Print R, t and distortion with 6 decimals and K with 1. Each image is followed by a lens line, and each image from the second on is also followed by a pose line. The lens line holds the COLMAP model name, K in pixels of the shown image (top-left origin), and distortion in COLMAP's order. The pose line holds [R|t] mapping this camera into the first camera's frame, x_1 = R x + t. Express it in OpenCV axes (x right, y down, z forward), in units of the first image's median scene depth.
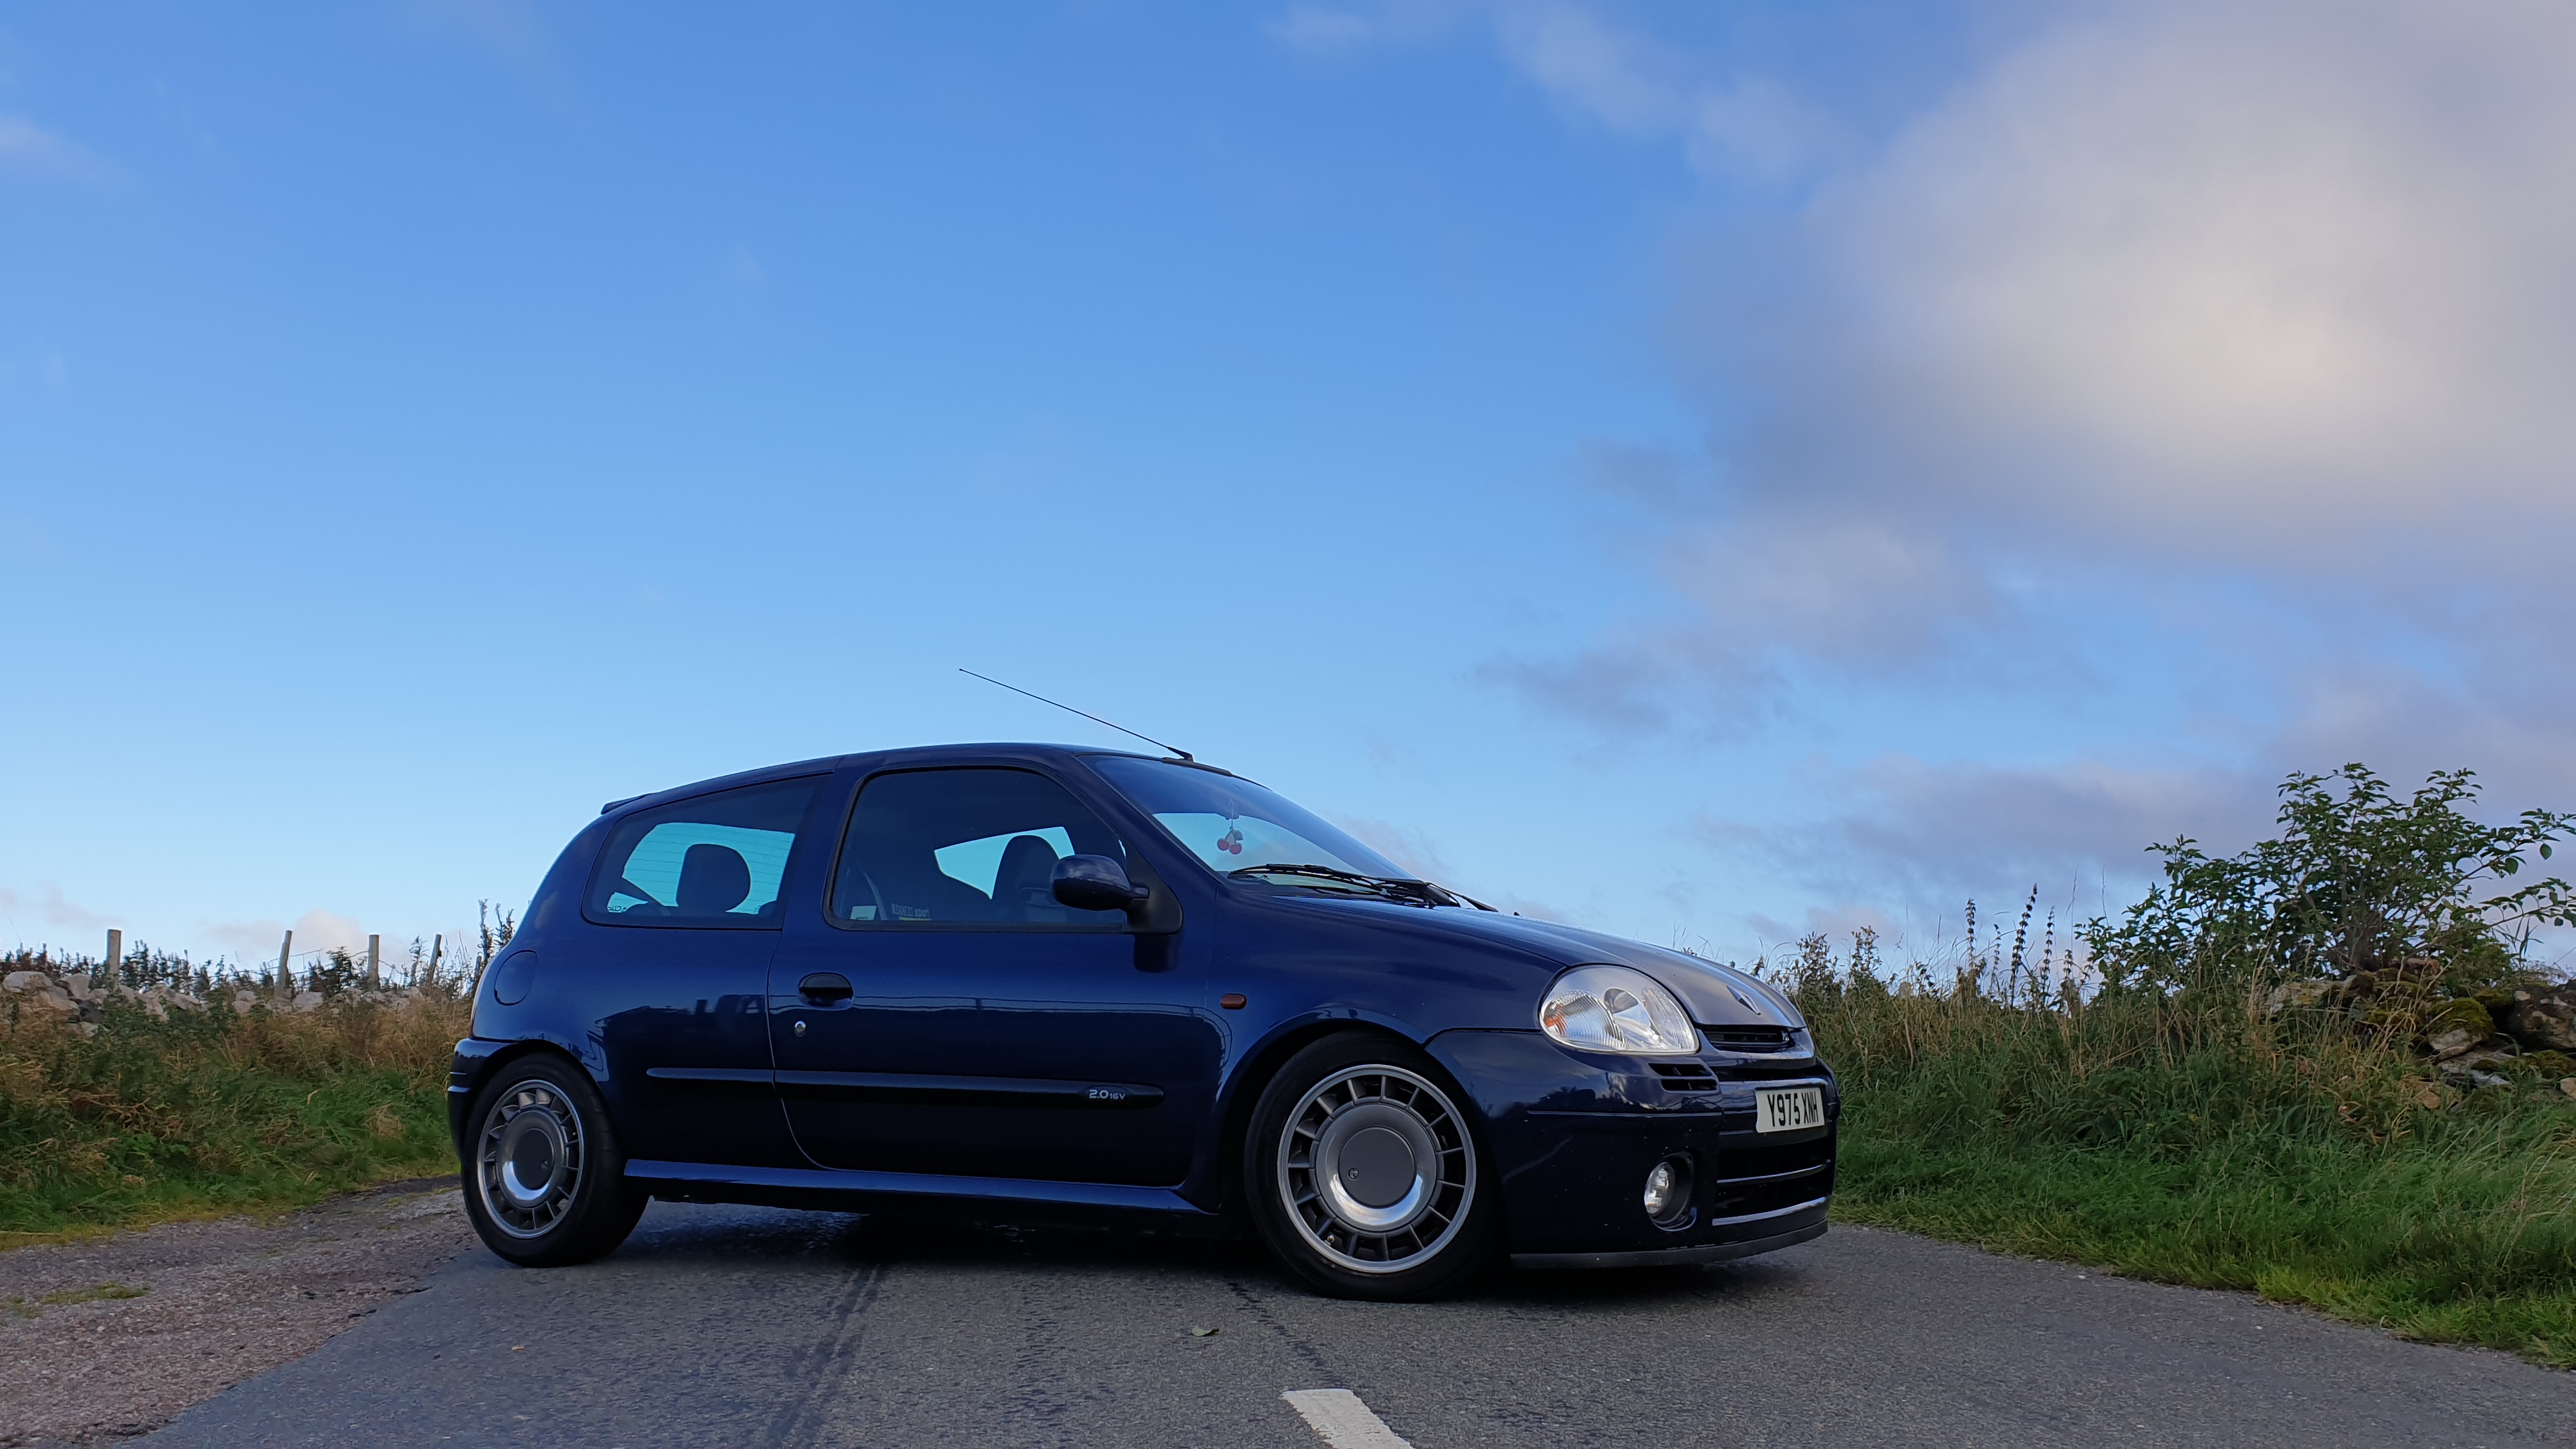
lens RADIAL K [[2062.1, 0, 1288.0], [0, 2062.1, 724.5], [0, 0, 1]] dist [0.005516, -0.004495]
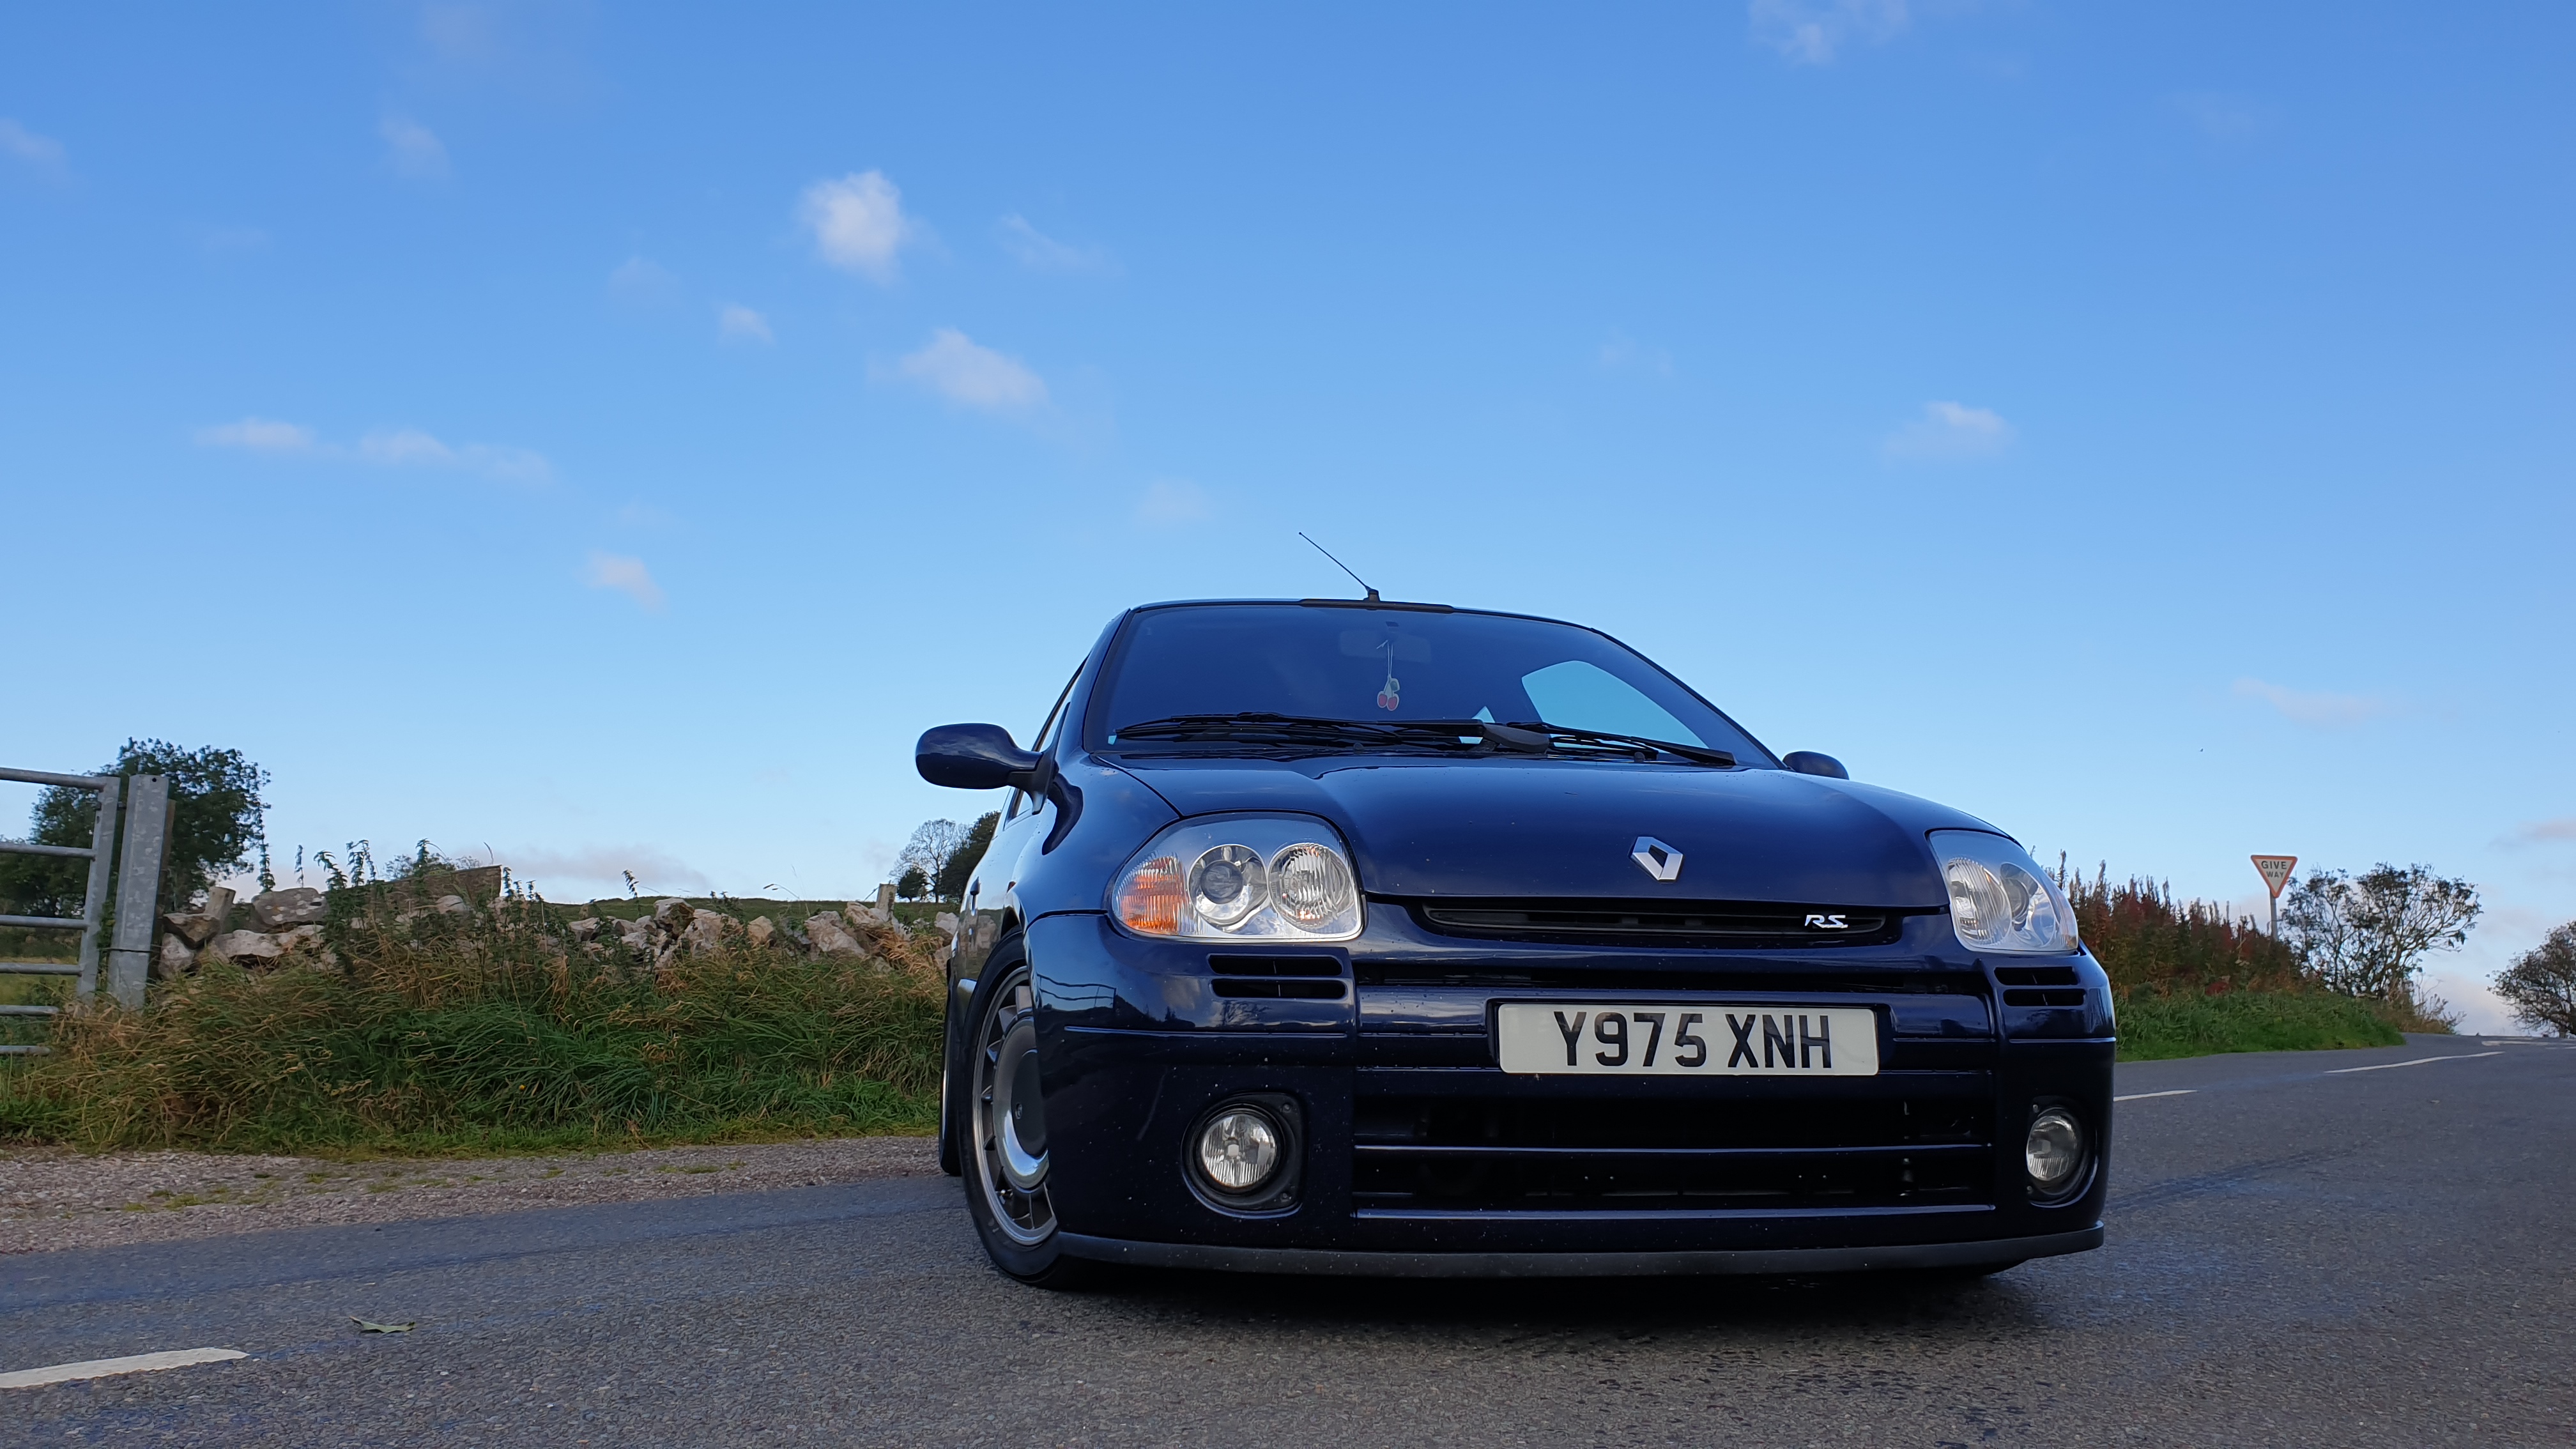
lens RADIAL K [[2062.1, 0, 1288.0], [0, 2062.1, 724.5], [0, 0, 1]] dist [0.005516, -0.004495]
pose [[0.678854, -0.096156, -0.727950, 0.653752], [0.106561, 0.993794, -0.031898, 0.112534], [0.726499, -0.055917, 0.684888, 0.564778]]
